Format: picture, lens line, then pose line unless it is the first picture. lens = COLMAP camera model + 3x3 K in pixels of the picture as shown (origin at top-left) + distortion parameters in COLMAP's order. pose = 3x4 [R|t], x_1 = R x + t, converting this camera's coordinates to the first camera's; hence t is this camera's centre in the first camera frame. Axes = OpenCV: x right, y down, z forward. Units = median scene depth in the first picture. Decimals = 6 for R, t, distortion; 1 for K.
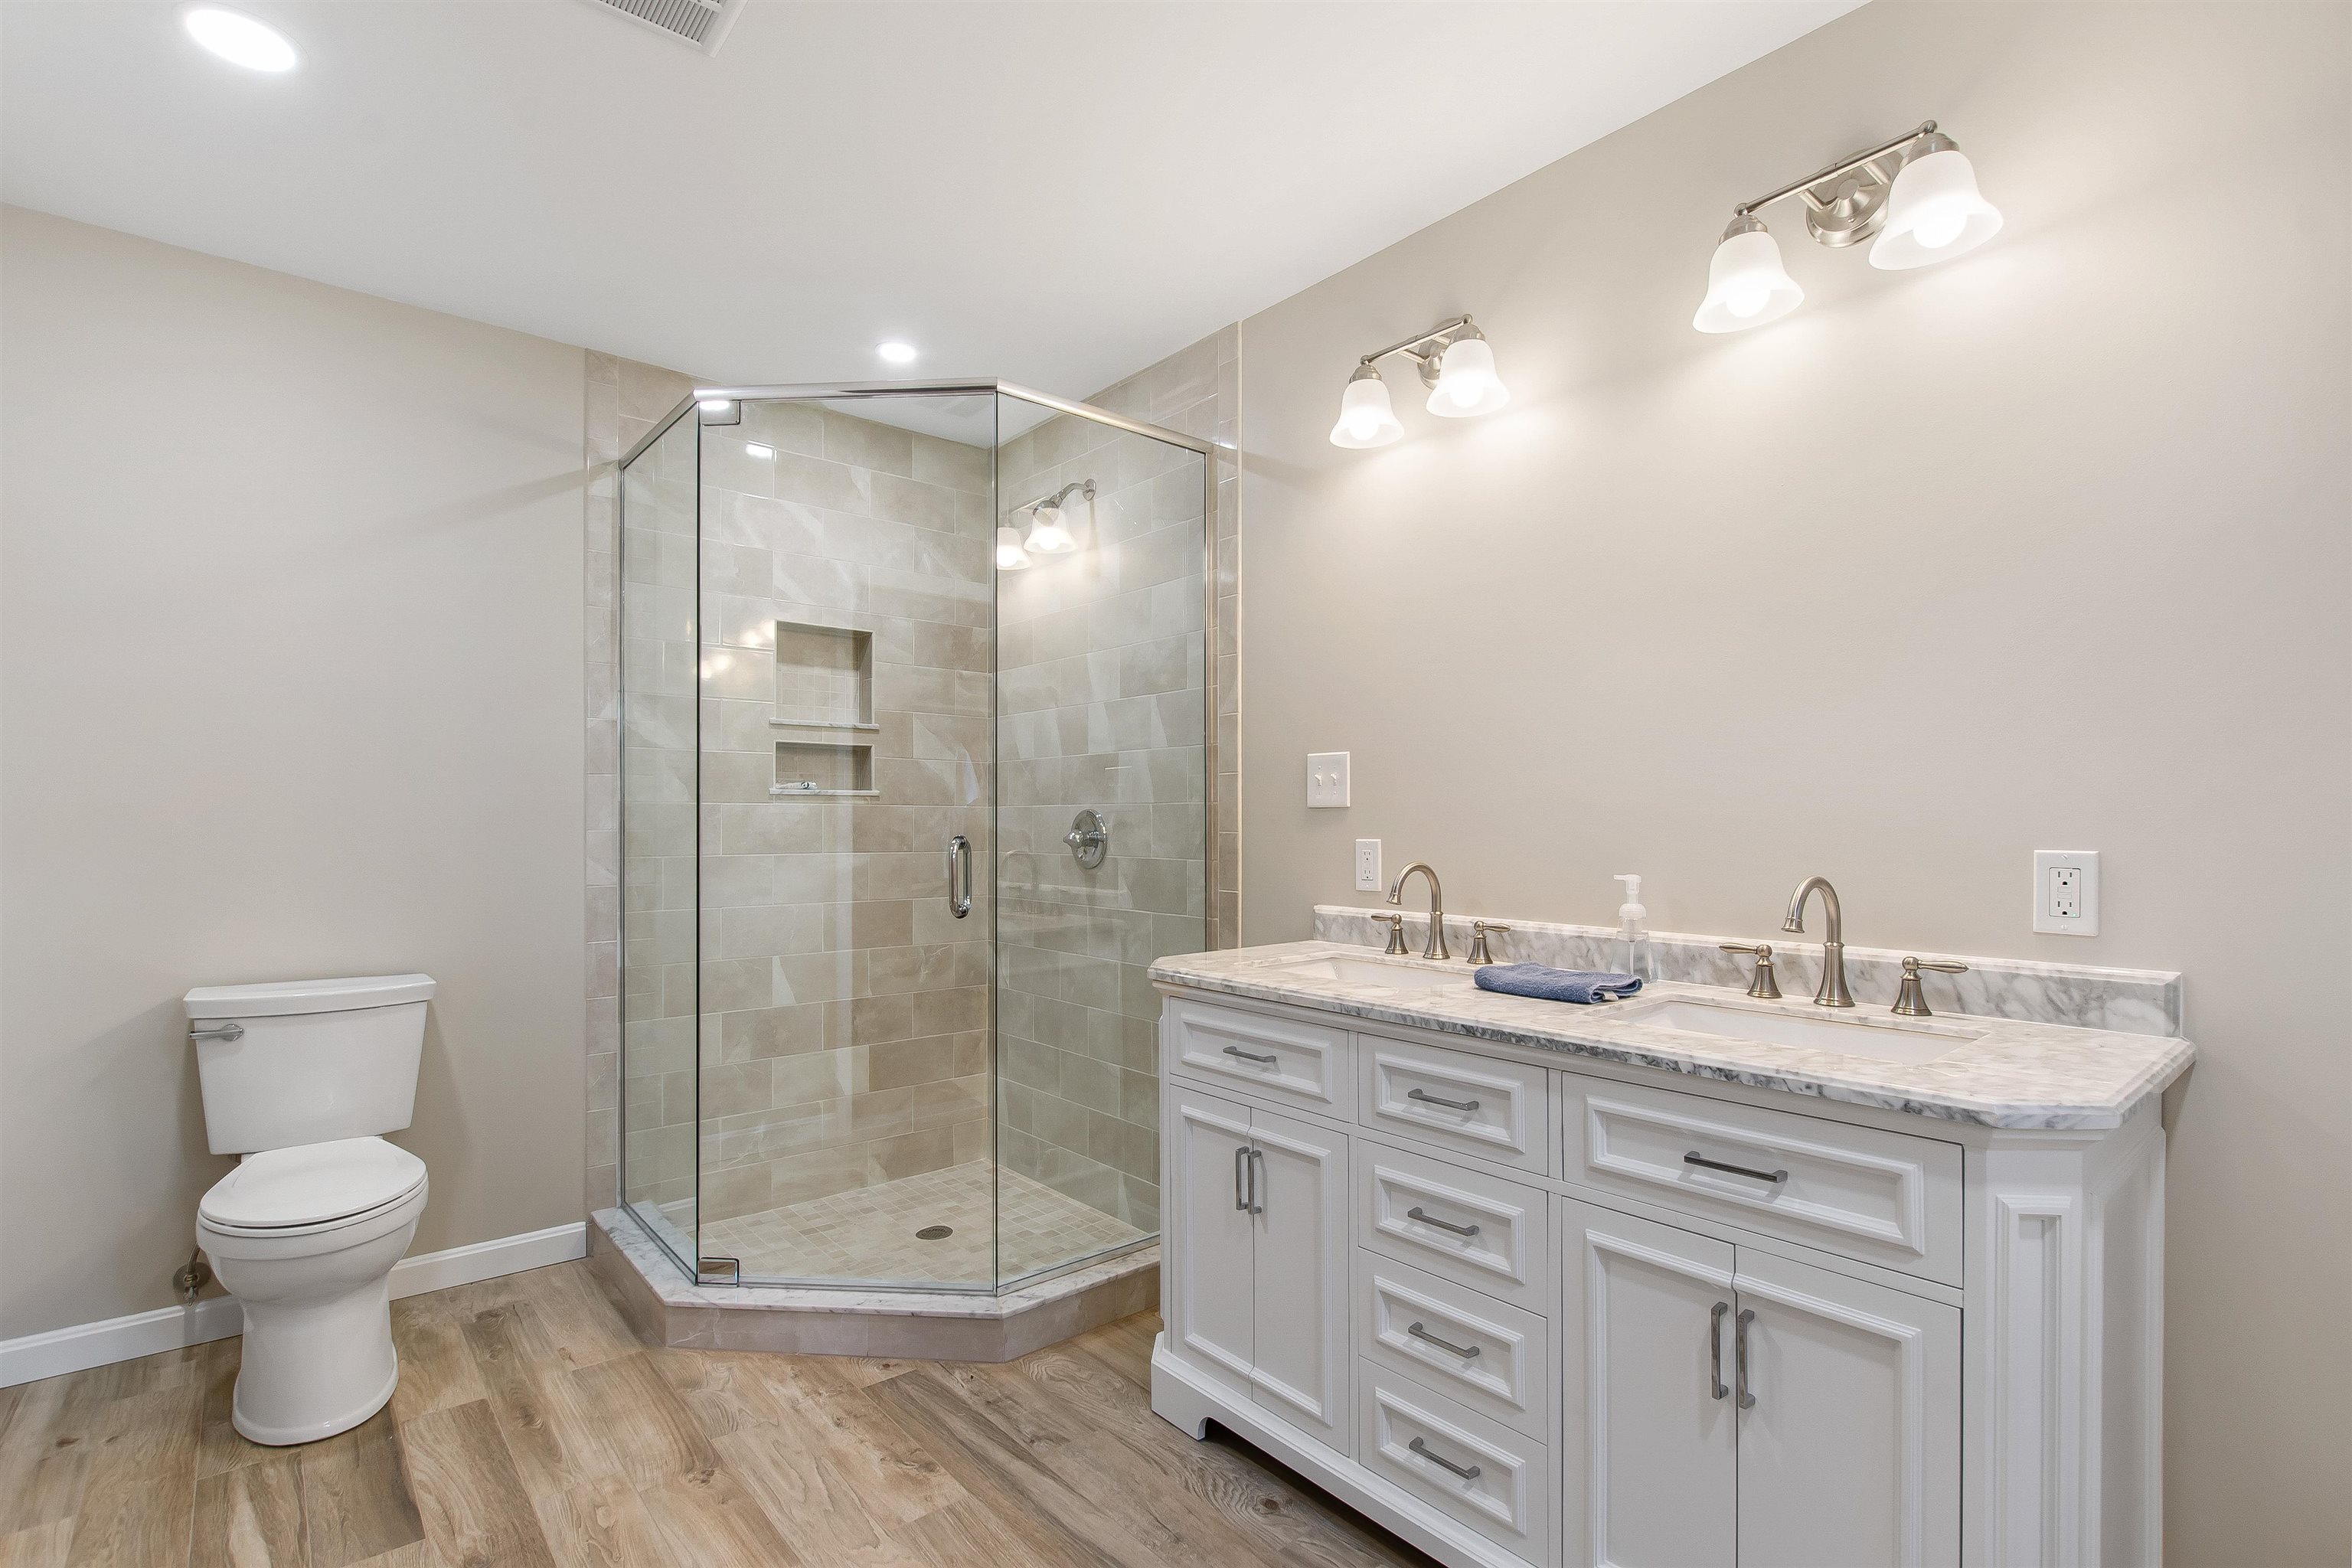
lens RADIAL K [[1086.0, 0, 1172.7], [0, 1086.0, 818.6], [0, 0, 1]] dist [-0.003994, -0.000368]
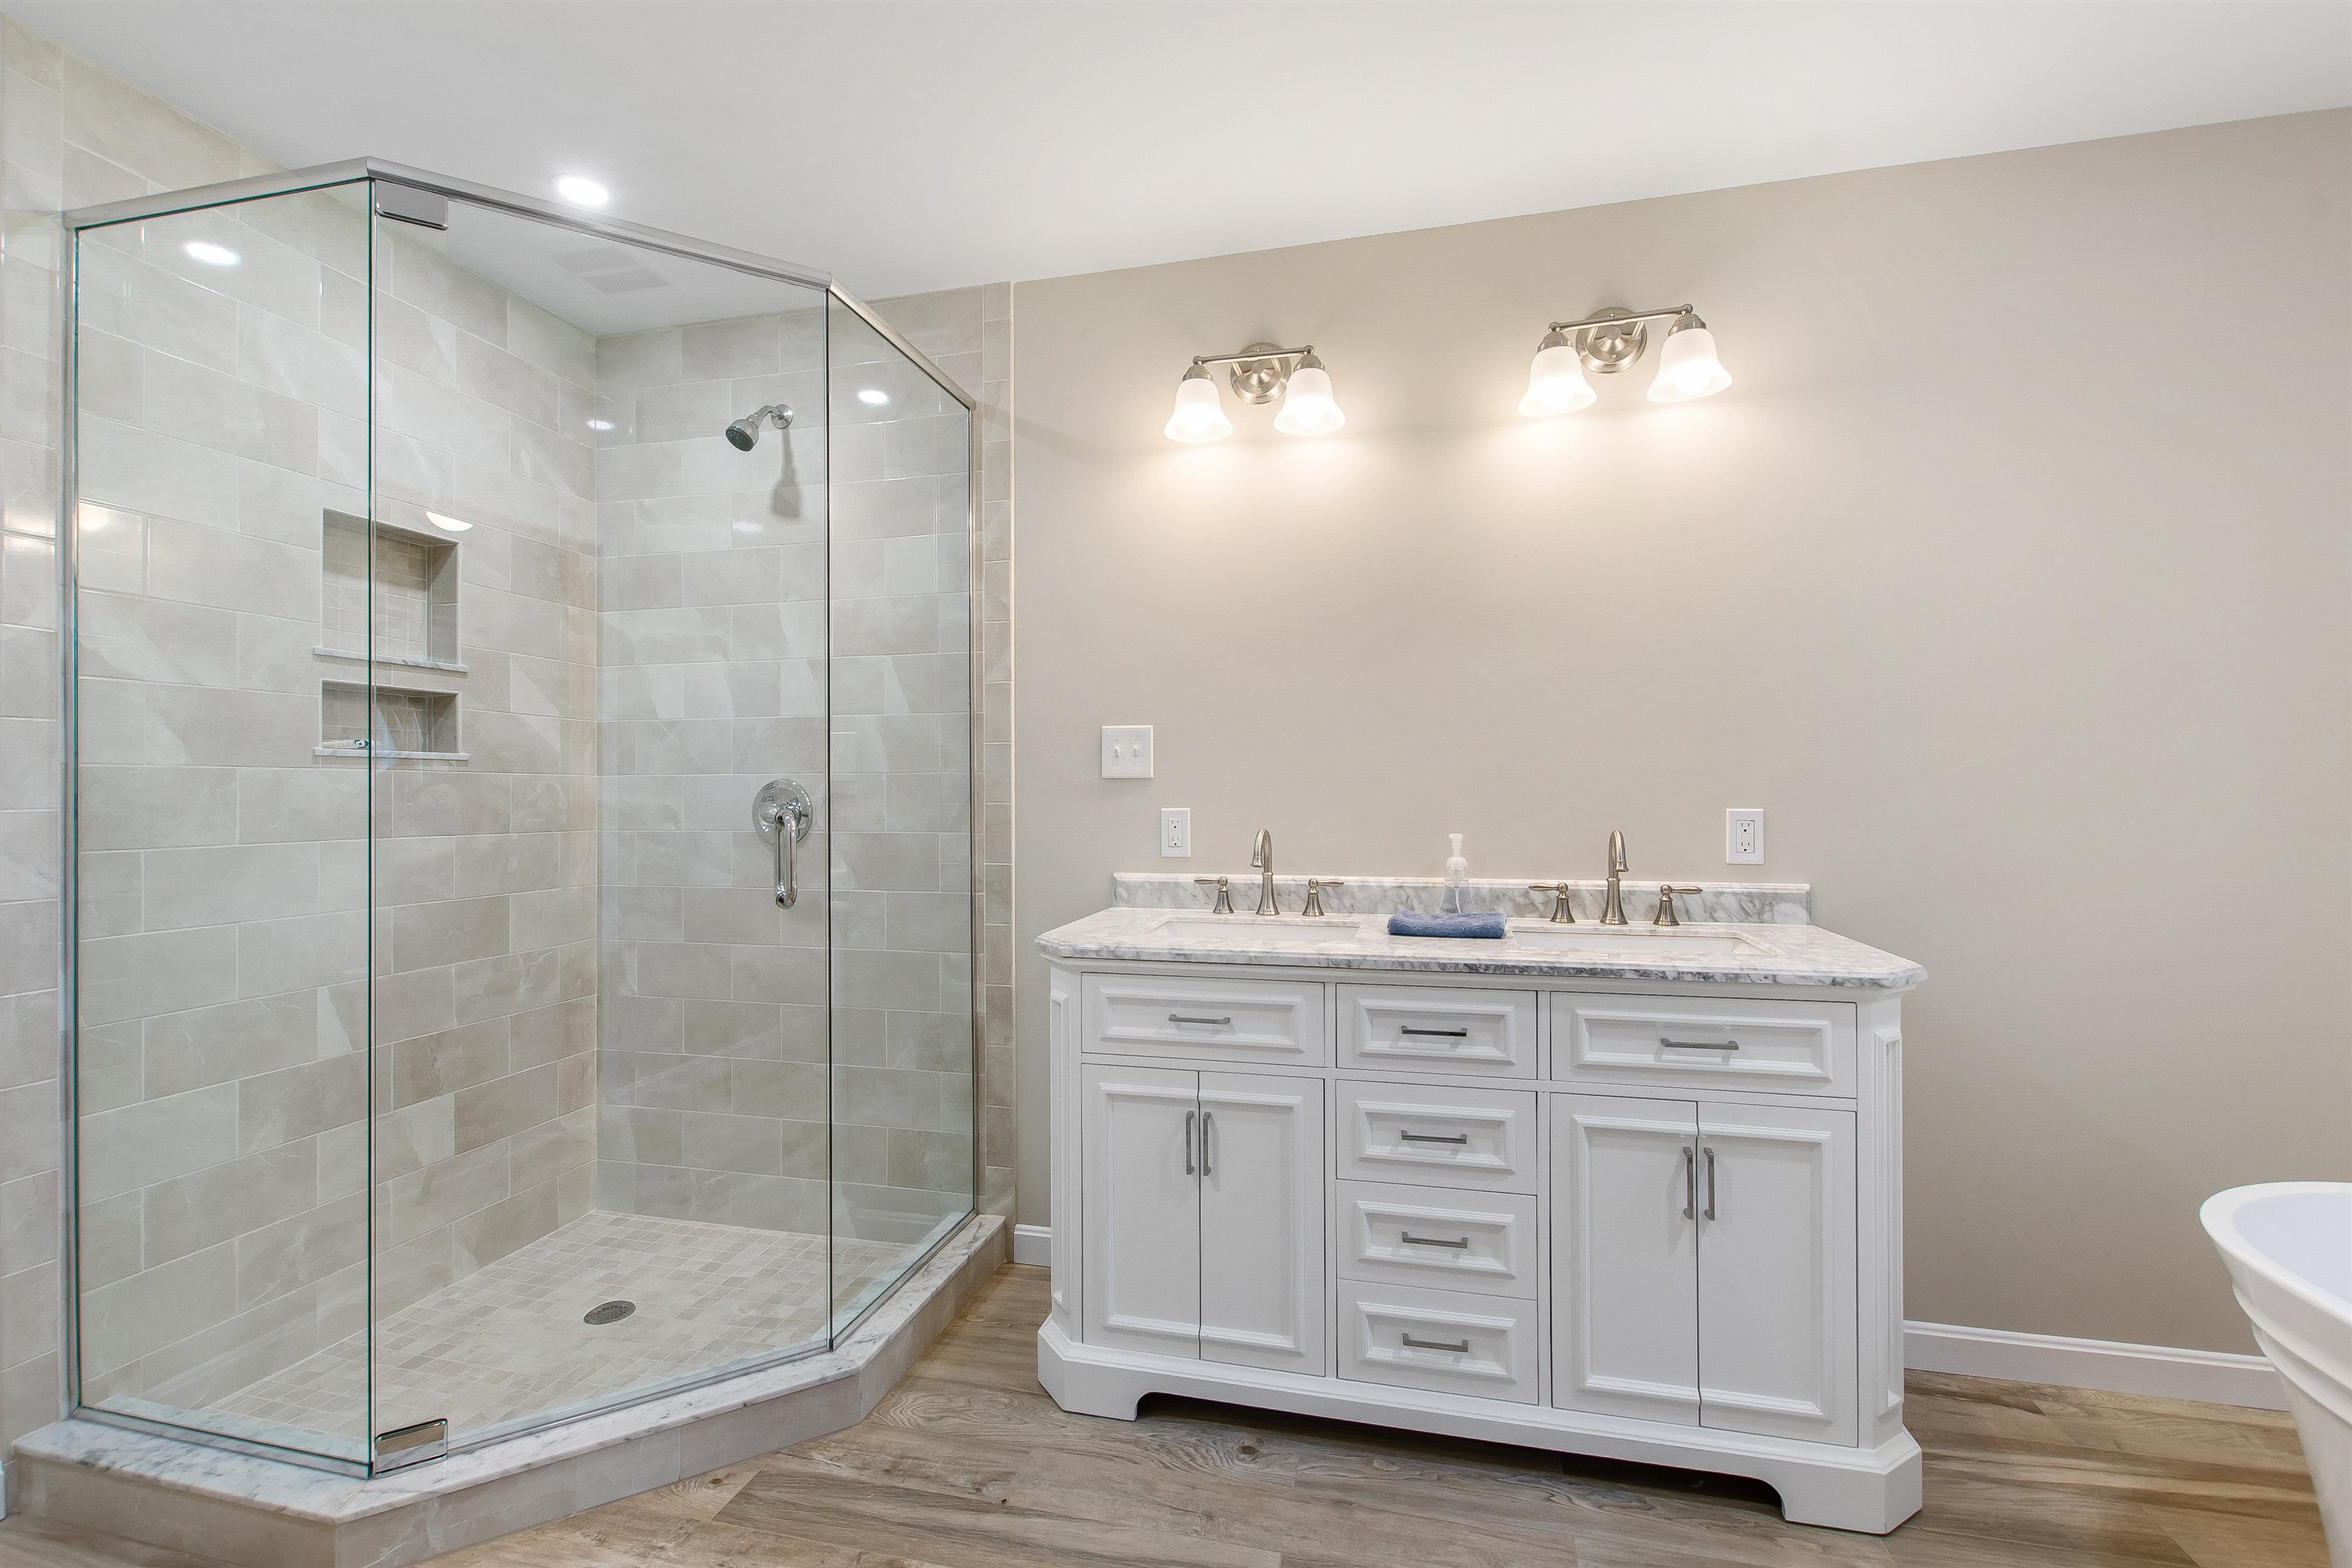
lens RADIAL K [[1033.6, 0, 1169.3], [0, 1033.6, 785.1], [0, 0, 1]] dist [0.002663, -0.001091]
pose [[0.808231, 0.001622, 0.588863, -0.482784], [0.001538, 0.999987, -0.004865, 0.001172], [-0.588863, 0.004837, 0.808218, 0.210834]]
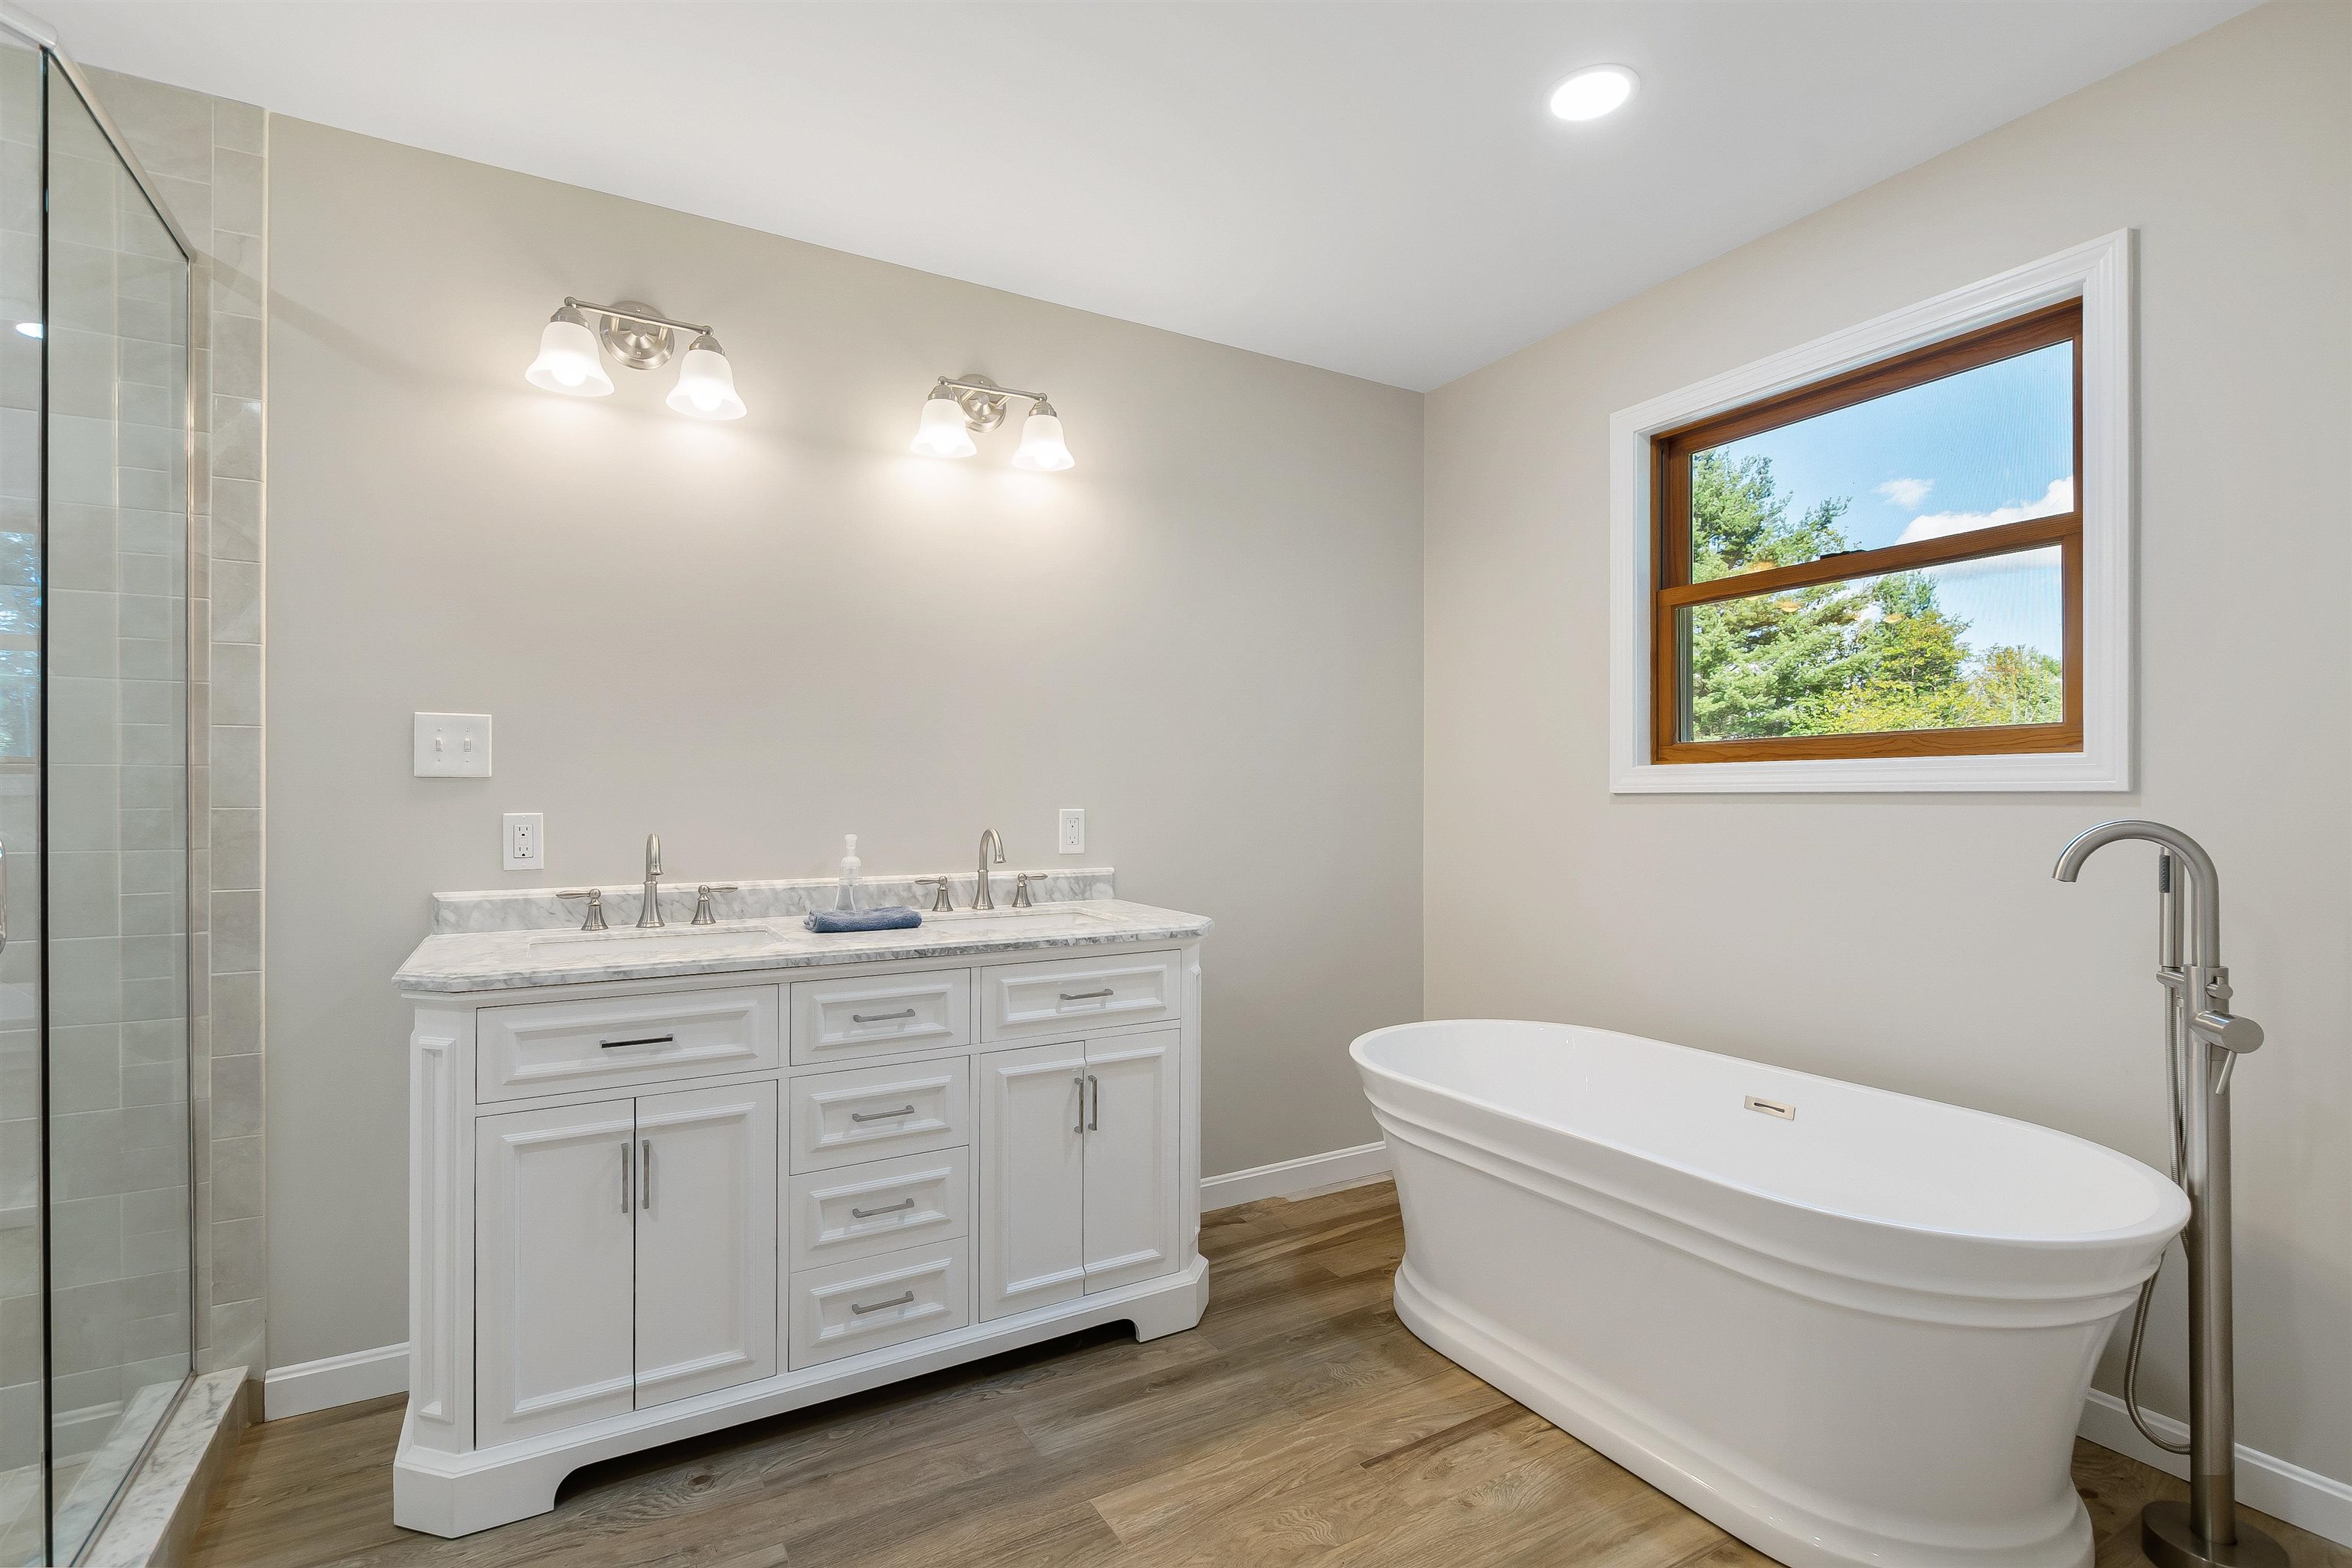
lens RADIAL K [[1083.9, 0, 1175.4], [0, 1083.9, 790.3], [0, 0, 1]] dist [-0.001688, -0.000592]
pose [[0.168342, 0.004752, 0.985717, -0.713474], [-0.003062, 0.999986, -0.004298, 0.002519], [-0.985724, -0.002295, 0.168354, 0.352799]]
